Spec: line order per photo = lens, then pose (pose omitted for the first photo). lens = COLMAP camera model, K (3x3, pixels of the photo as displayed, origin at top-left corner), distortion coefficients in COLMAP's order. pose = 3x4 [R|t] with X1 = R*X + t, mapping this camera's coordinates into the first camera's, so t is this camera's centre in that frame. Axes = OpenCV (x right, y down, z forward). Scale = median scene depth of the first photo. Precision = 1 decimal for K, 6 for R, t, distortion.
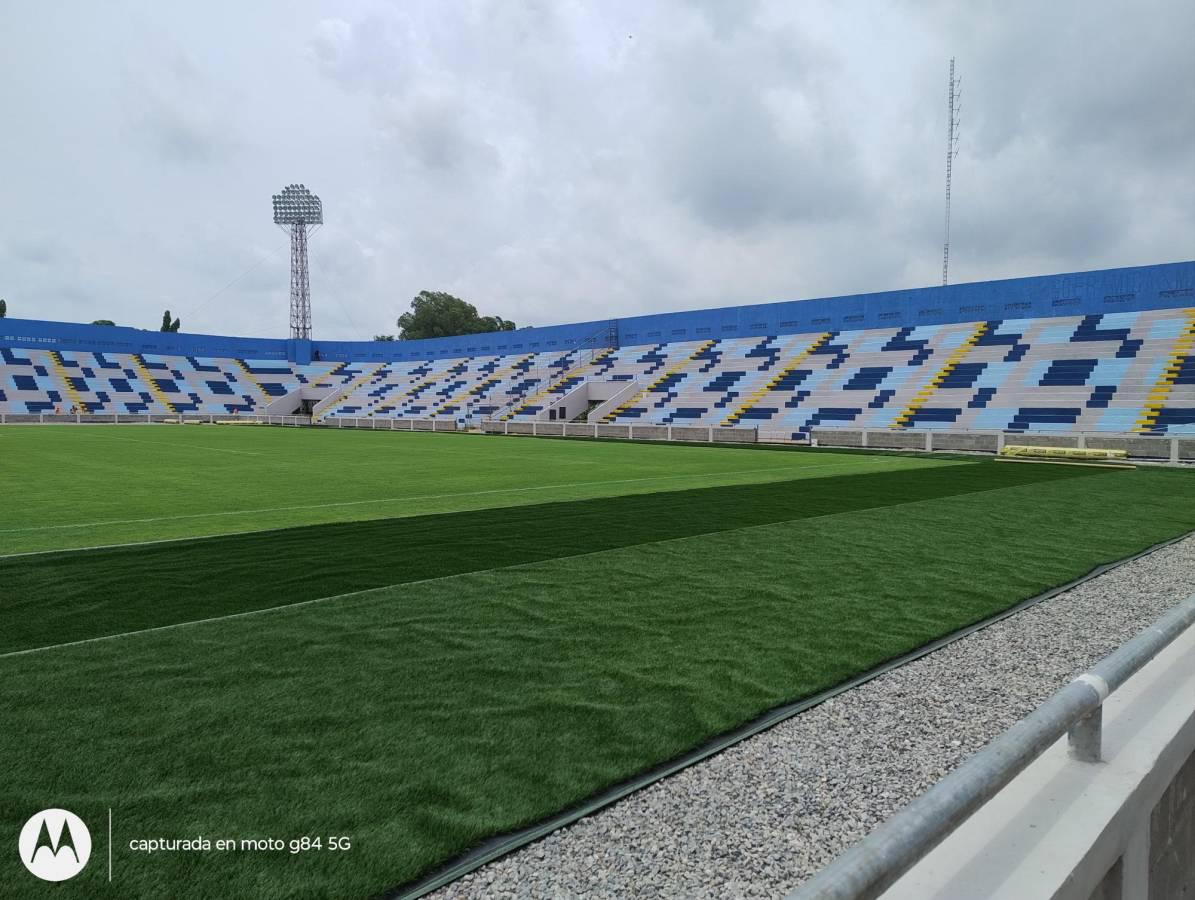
lens RADIAL K [[832.8, 0, 597.5], [0, 832.8, 450.0], [0, 0, 1]] dist [0.072456, -0.070501]
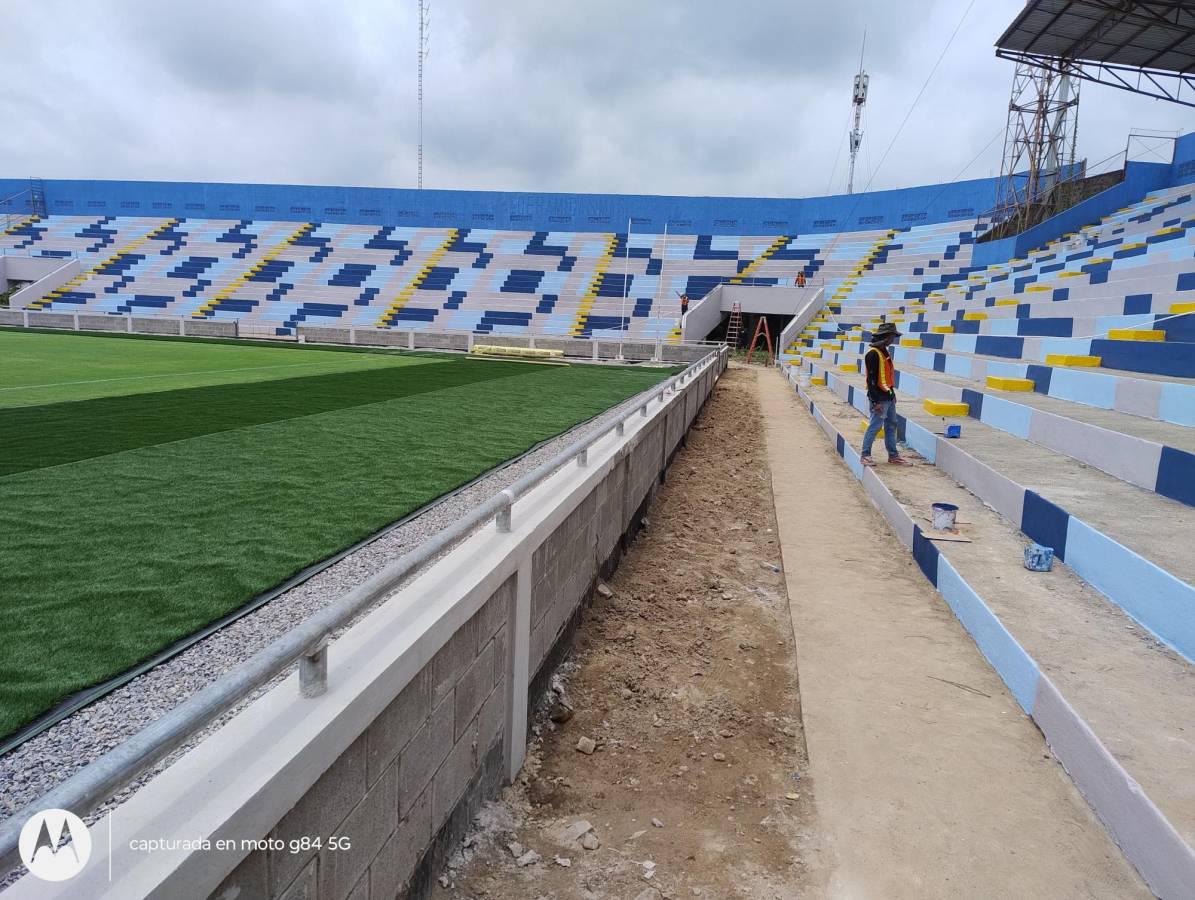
lens RADIAL K [[832.8, 0, 597.5], [0, 832.8, 450.0], [0, 0, 1]] dist [0.072456, -0.070501]
pose [[0.828505, -0.060546, 0.556700, -0.061645], [-0.009070, 0.992556, 0.121448, -0.012483], [-0.559909, -0.105669, 0.821788, -0.136865]]
